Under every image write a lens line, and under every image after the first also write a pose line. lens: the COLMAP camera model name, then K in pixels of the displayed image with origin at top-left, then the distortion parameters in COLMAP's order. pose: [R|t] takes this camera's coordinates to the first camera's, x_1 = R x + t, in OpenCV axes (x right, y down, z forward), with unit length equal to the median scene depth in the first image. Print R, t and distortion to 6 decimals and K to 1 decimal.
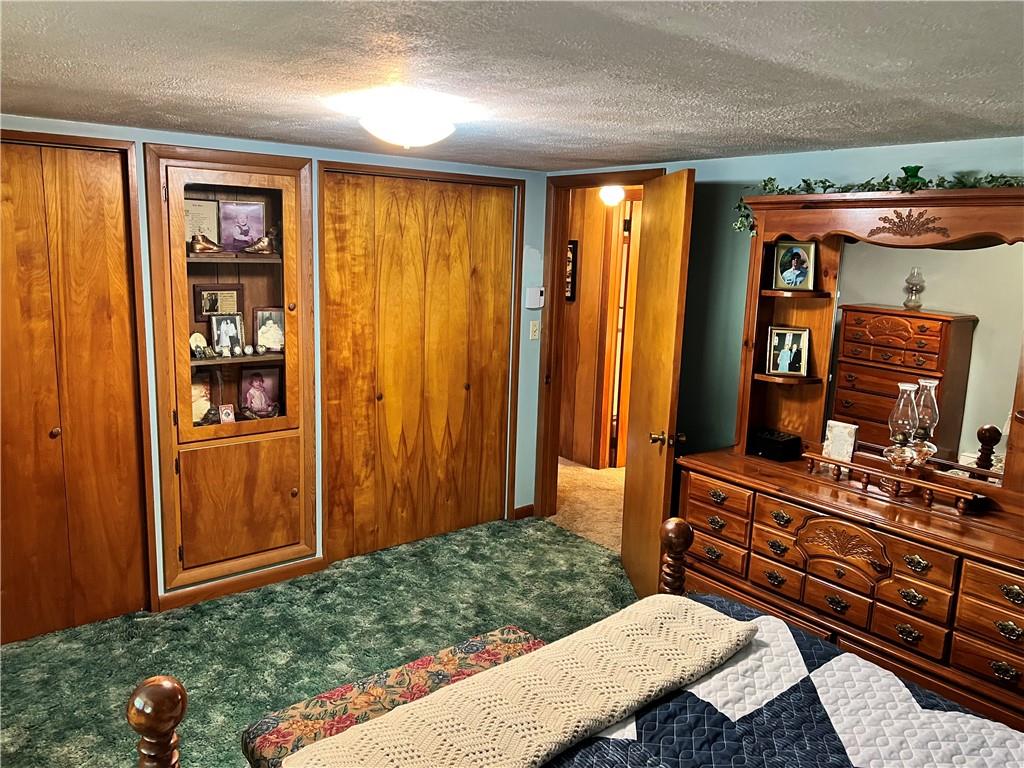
lens RADIAL K [[770.8, 0, 512.3], [0, 770.8, 380.9], [0, 0, 1]] dist [0.021373, -0.018419]
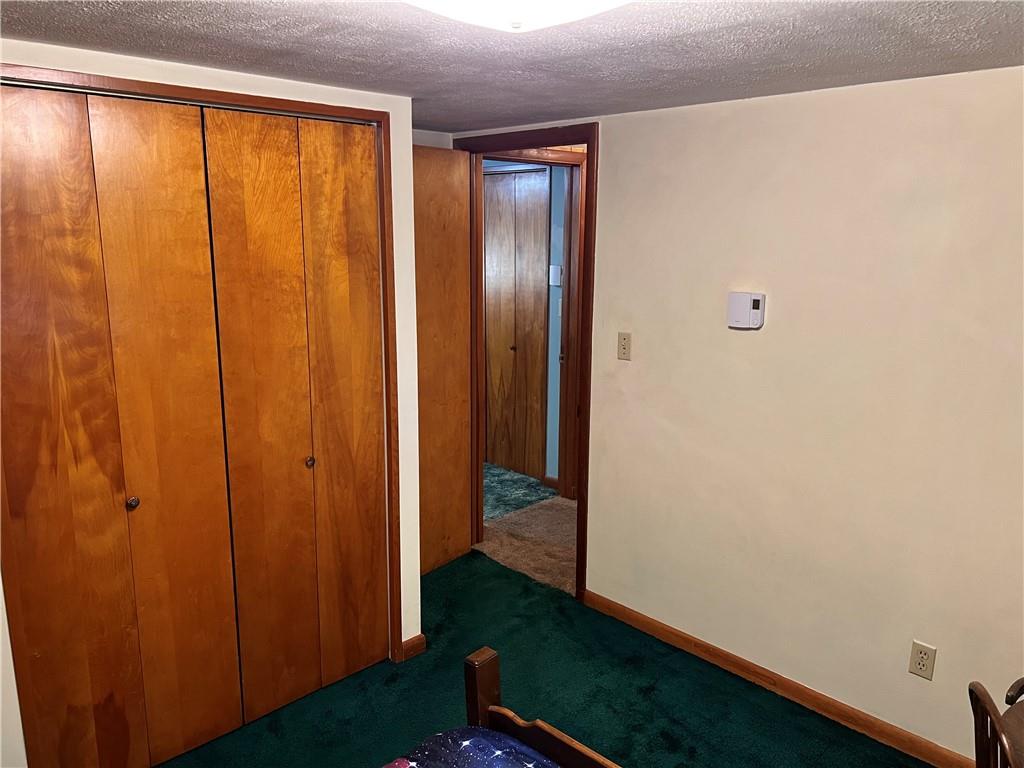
lens RADIAL K [[770.8, 0, 512.0], [0, 770.8, 384.0], [0, 0, 1]] dist [0.021373, -0.018419]
pose [[0.096253, 0.175206, -0.979815, 1.071613], [-0.166365, 0.973370, 0.157711, -0.121144], [0.981355, 0.147827, 0.122838, 0.850673]]
